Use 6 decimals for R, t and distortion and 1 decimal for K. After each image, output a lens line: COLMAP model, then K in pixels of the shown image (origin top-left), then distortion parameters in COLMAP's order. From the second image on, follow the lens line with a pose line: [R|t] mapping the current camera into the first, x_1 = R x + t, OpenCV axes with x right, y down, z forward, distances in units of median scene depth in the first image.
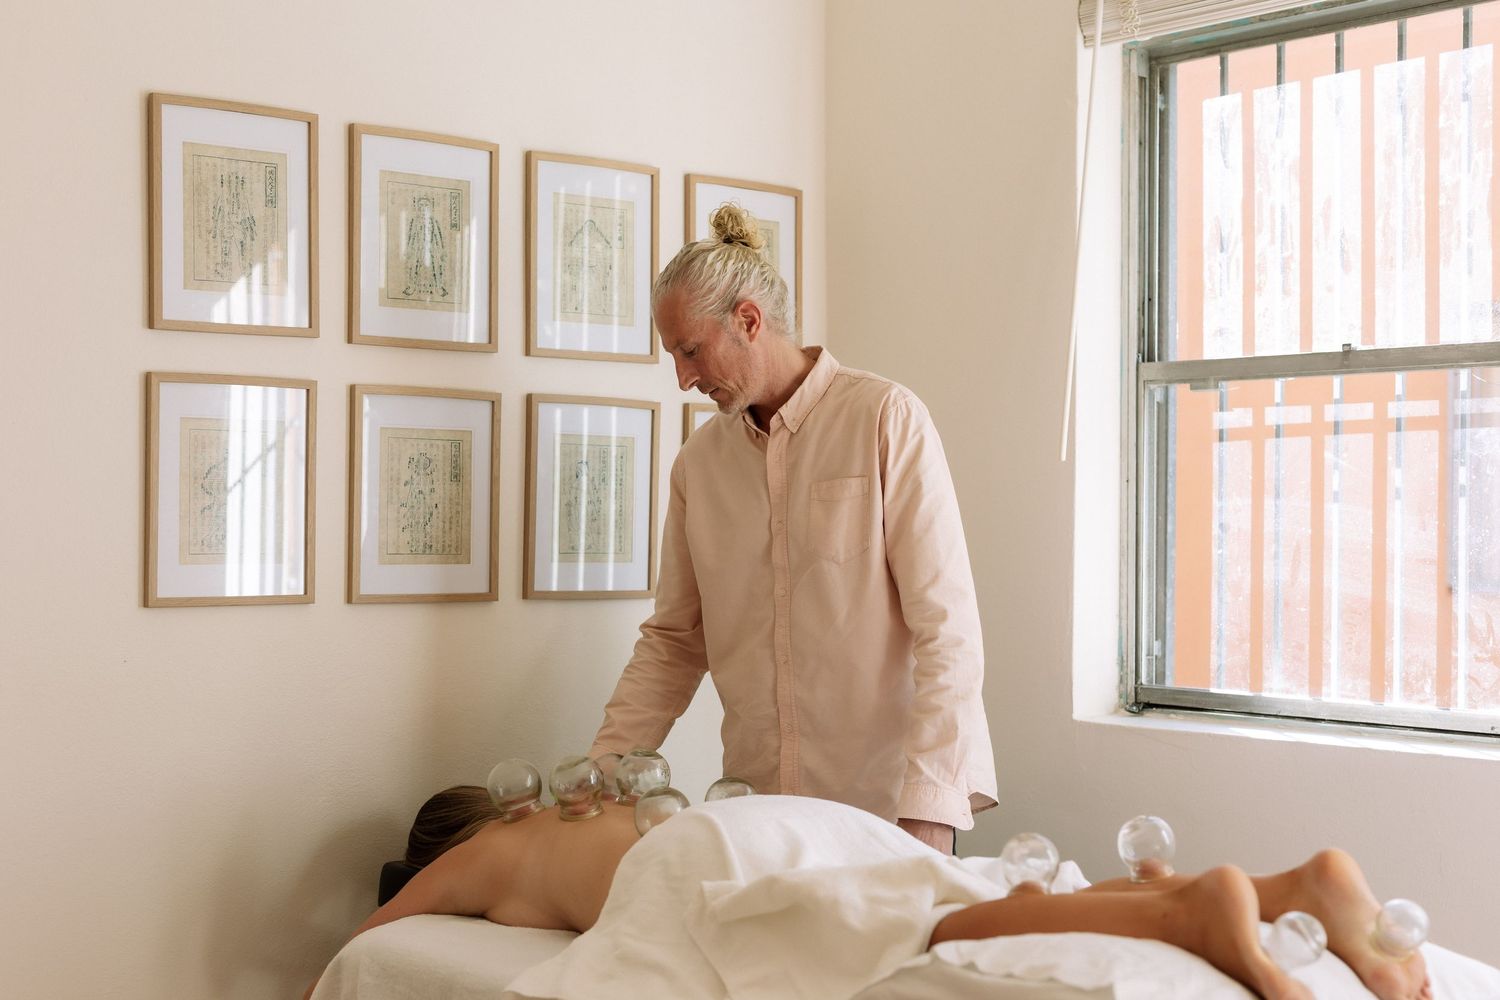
lens RADIAL K [[2046.3, 0, 750.0], [0, 2046.3, 500.0], [0, 0, 1]] dist [-0.031989, 0.003363]
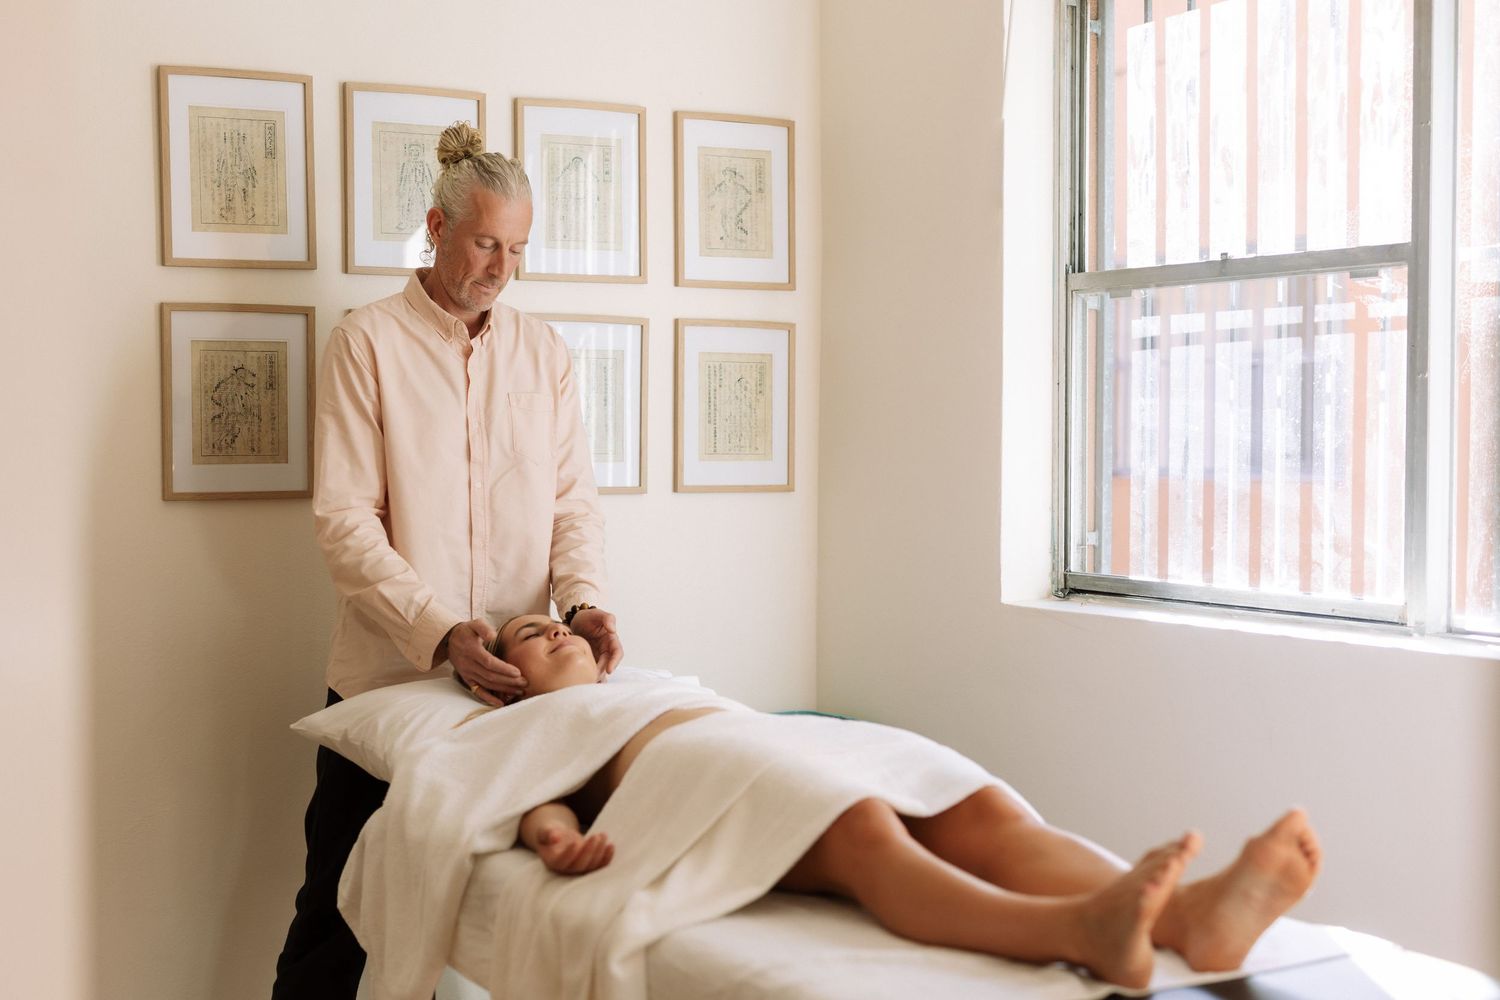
lens RADIAL K [[2046.3, 0, 750.0], [0, 2046.3, 500.0], [0, 0, 1]] dist [-0.031989, 0.003363]
pose [[0.983048, -0.002207, -0.183335, 0.232824], [0.010248, 0.999026, 0.042924, 0.004182], [0.183062, -0.044075, 0.982113, -0.097936]]
